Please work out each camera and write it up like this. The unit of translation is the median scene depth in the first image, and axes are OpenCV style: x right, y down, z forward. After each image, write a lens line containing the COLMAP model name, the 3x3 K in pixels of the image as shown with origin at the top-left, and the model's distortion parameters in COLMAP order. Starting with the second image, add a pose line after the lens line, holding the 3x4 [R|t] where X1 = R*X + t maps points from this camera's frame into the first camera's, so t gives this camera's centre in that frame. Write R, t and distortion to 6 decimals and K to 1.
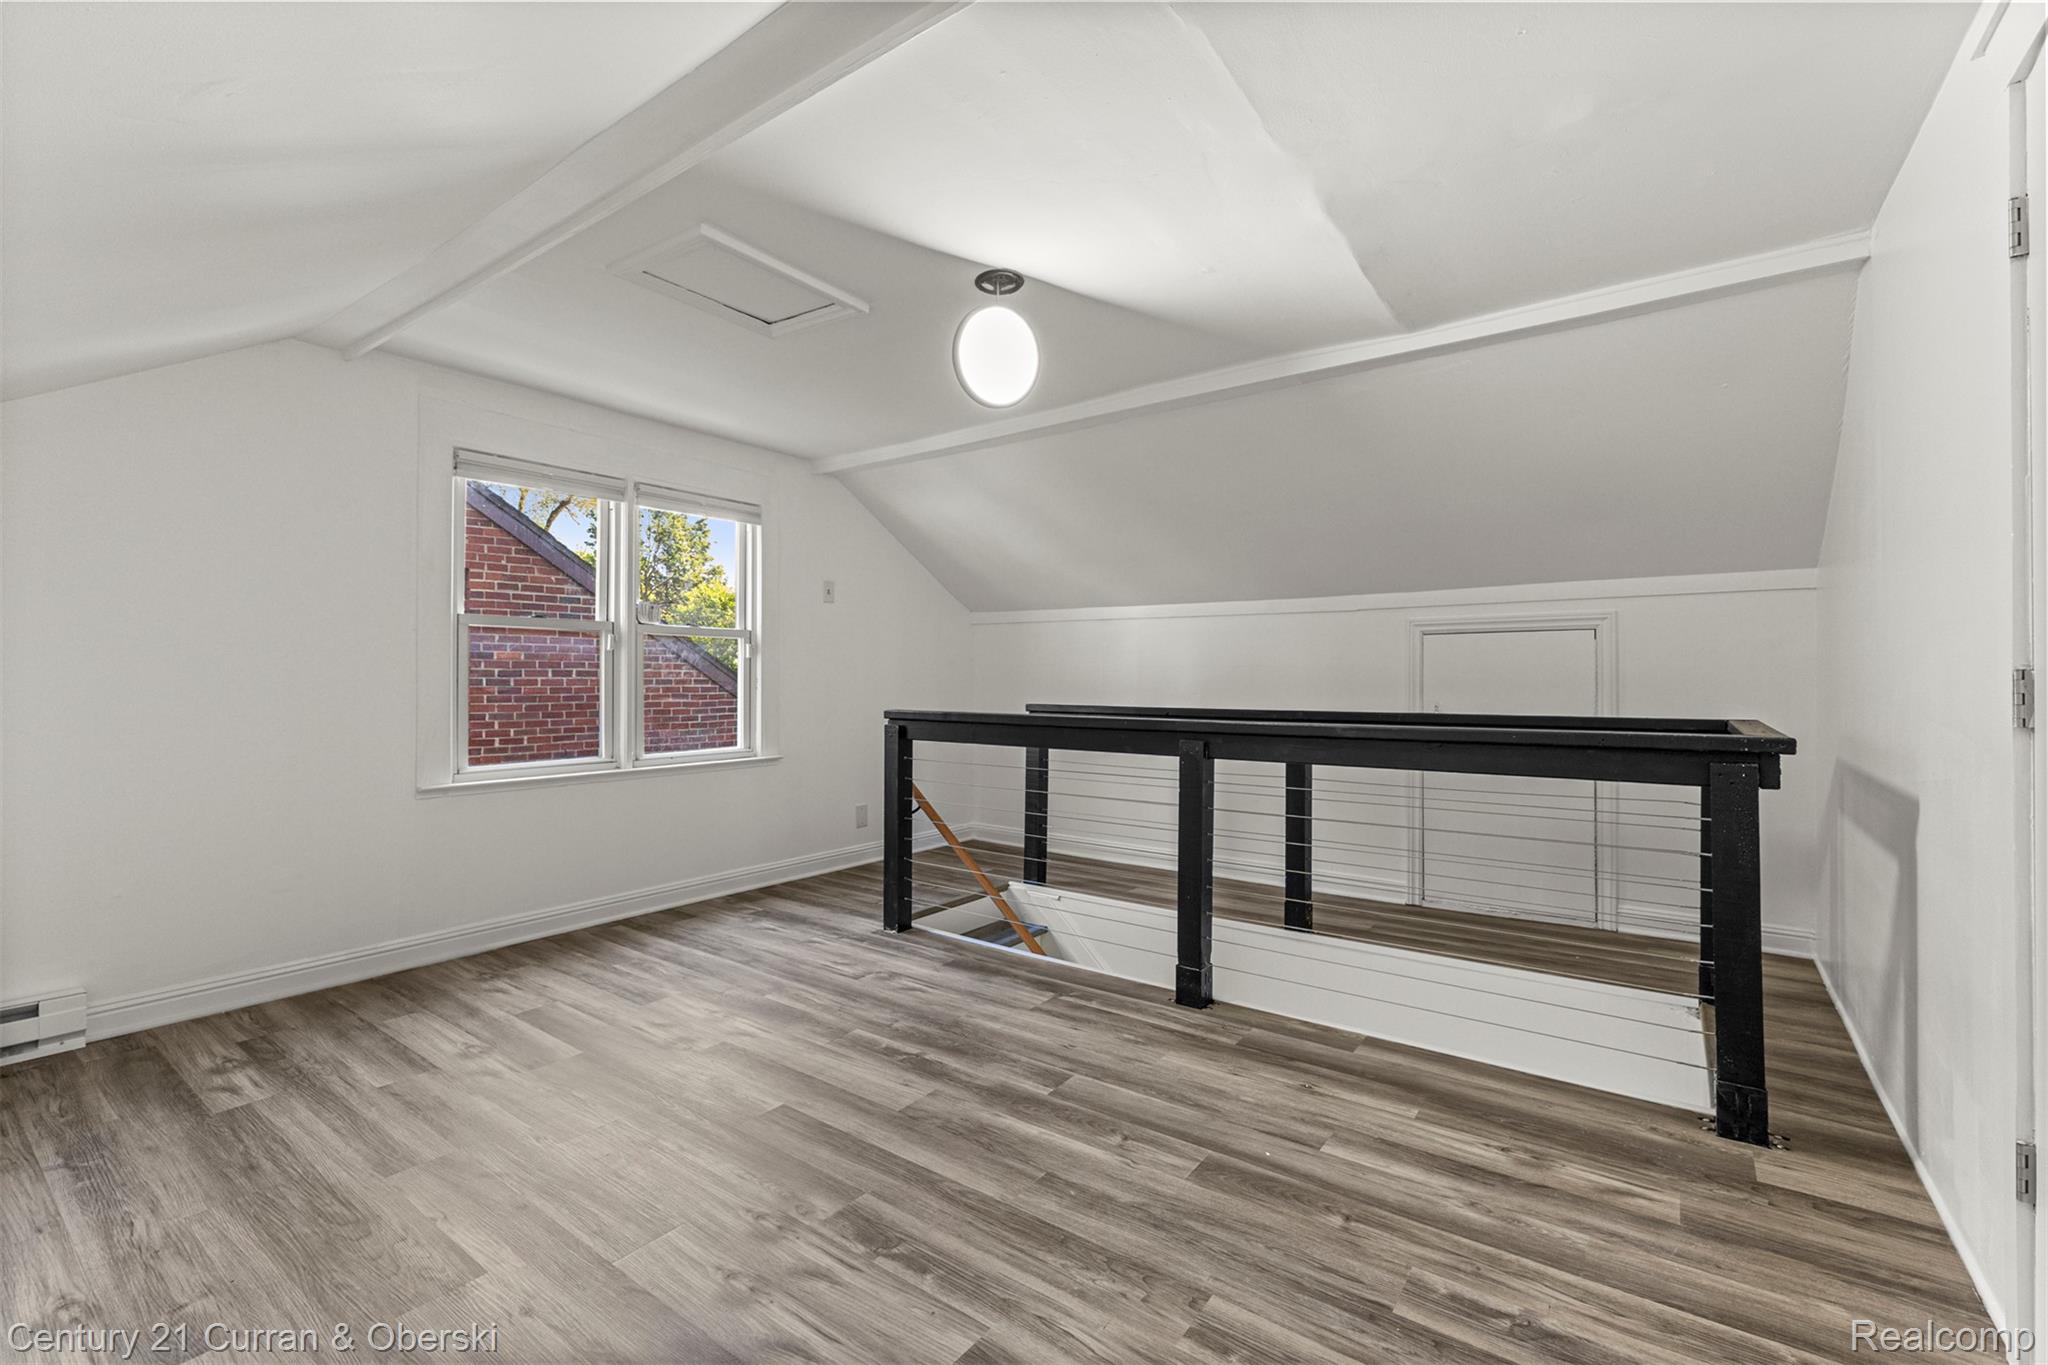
lens RADIAL K [[882.8, 0, 1025.1], [0, 882.8, 676.2], [0, 0, 1]] dist [0.006379, 0.000207]
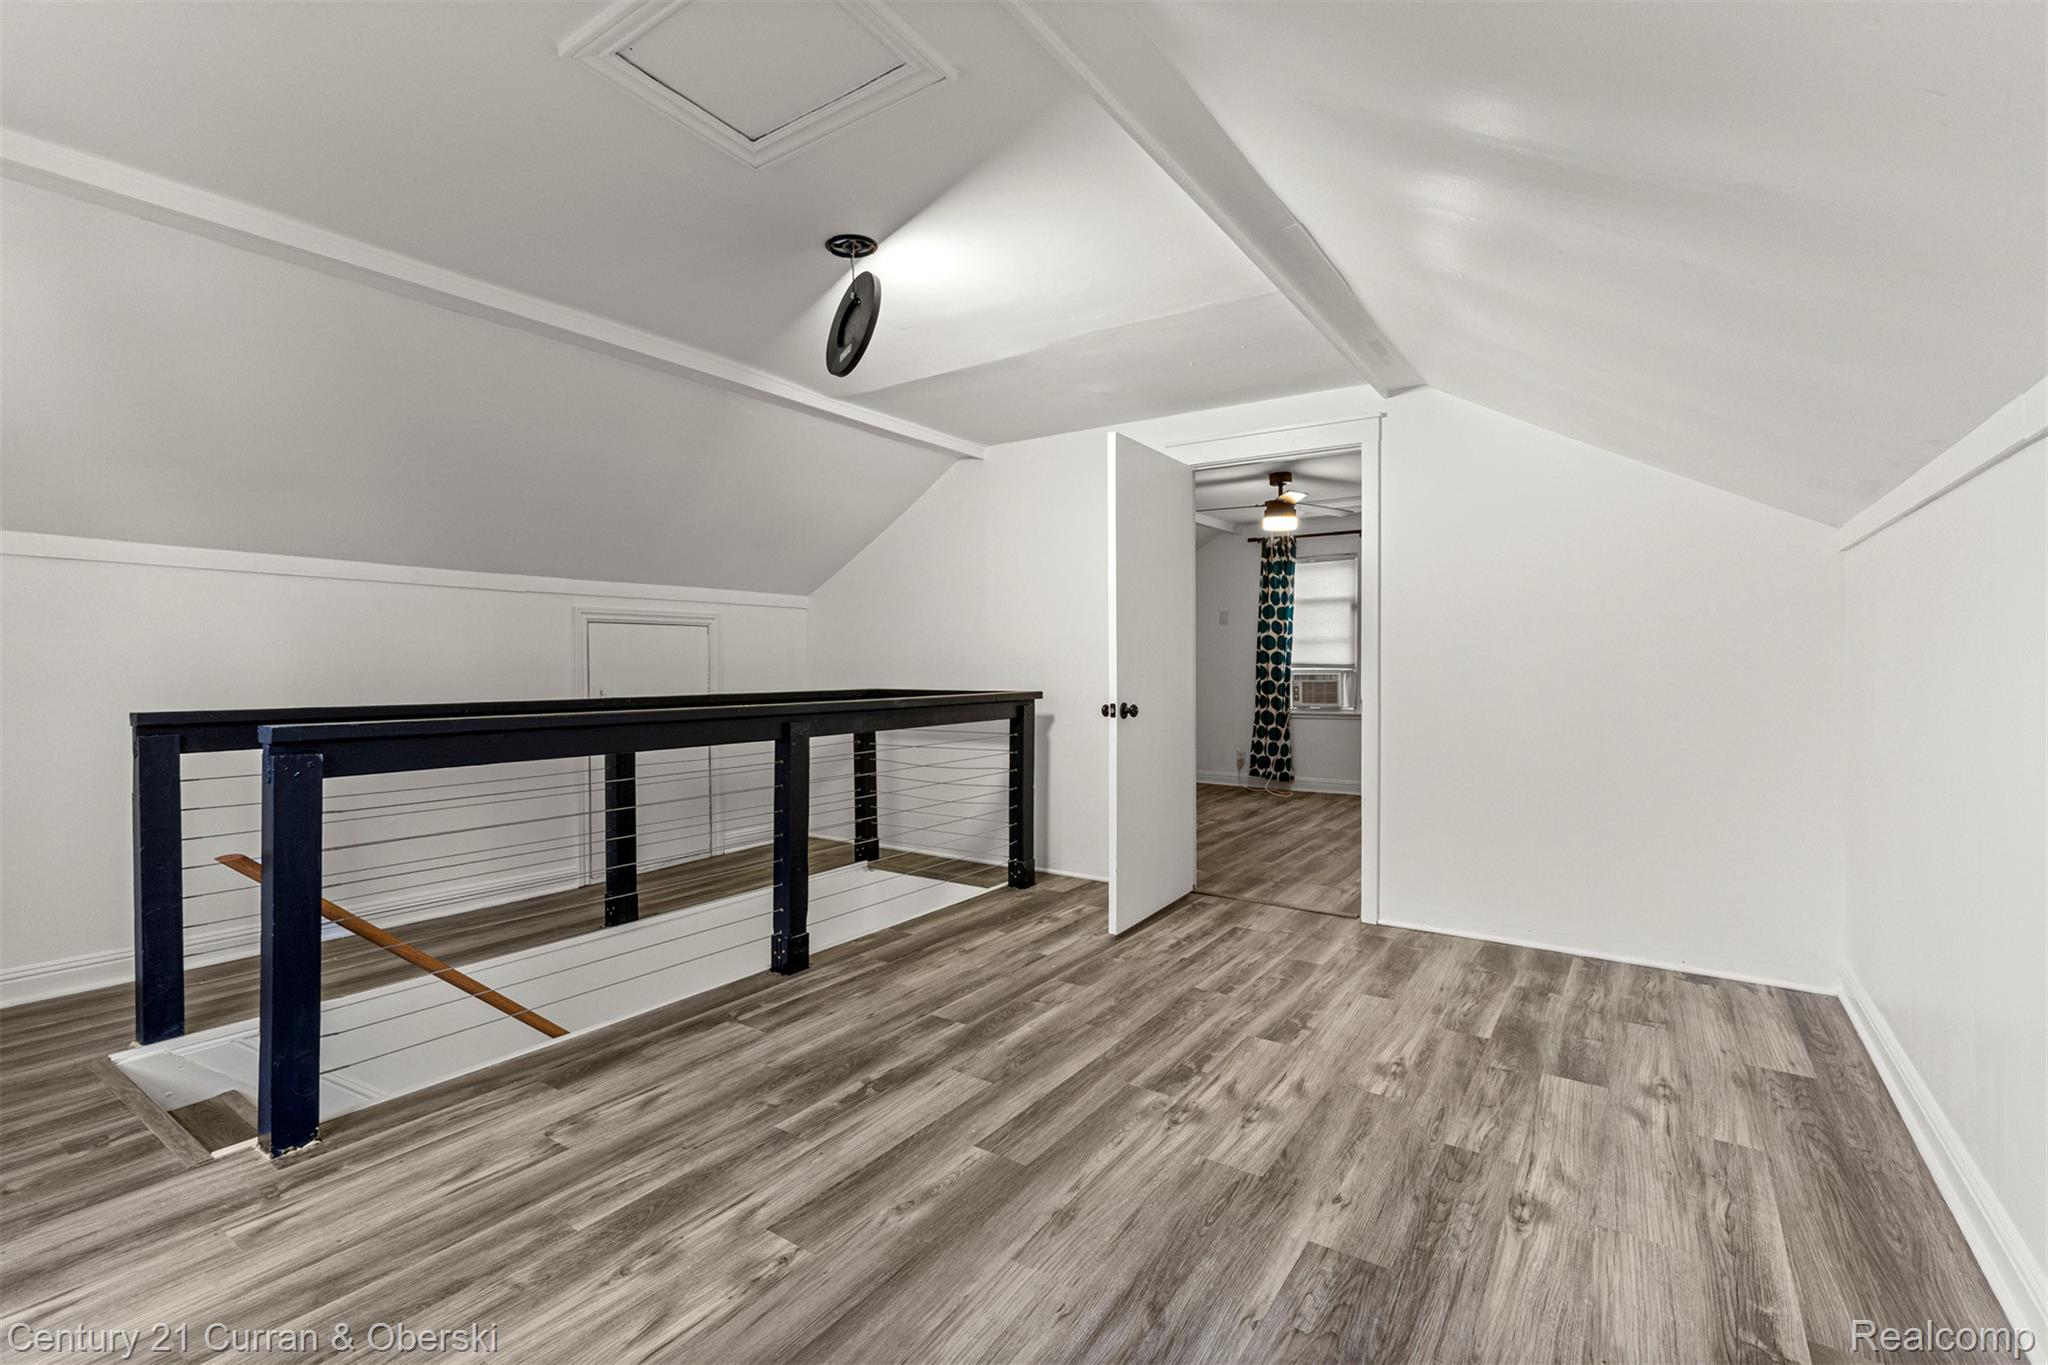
lens RADIAL K [[910.2, 0, 1027.9], [0, 910.2, 676.2], [0, 0, 1]] dist [0.012150, -0.000070]
pose [[-0.041272, -0.011208, 0.999085, -0.968272], [0.001540, 0.999935, 0.011281, 0.005985], [-0.999147, 0.002004, -0.041252, 0.809244]]
